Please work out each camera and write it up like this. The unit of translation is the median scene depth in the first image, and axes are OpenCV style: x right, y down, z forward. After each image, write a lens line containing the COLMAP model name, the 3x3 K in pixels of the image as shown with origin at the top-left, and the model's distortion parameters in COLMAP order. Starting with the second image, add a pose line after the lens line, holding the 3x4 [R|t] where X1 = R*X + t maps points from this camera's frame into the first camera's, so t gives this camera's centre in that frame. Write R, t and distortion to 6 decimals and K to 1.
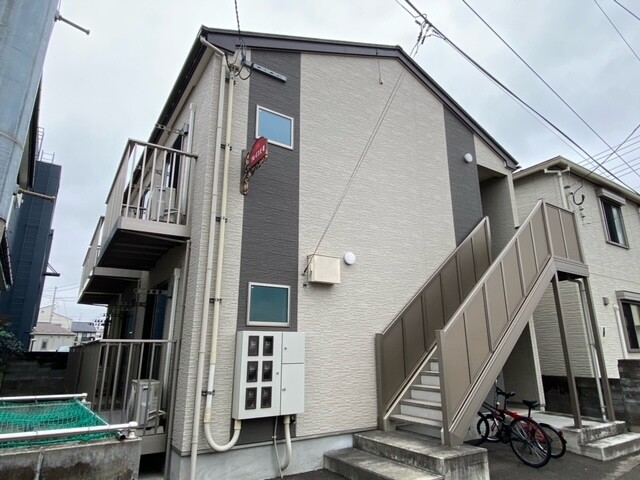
lens RADIAL K [[394.9, 0, 317.9], [0, 394.9, 240.6], [0, 0, 1]] dist [-0.005914, -0.006804]
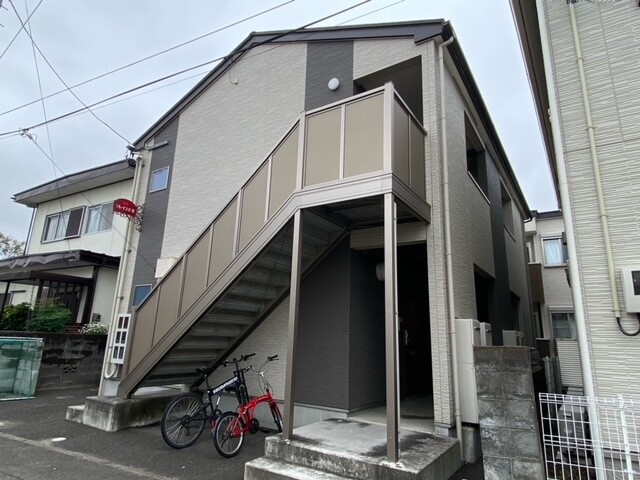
lens RADIAL K [[394.9, 0, 315.9], [0, 394.9, 236.8], [0, 0, 1]] dist [-0.005914, -0.006804]
pose [[0.415206, -0.221013, -0.882472, 1.396365], [0.217673, 0.965999, -0.139517, 0.260182], [0.883302, -0.134162, 0.449197, 0.812211]]
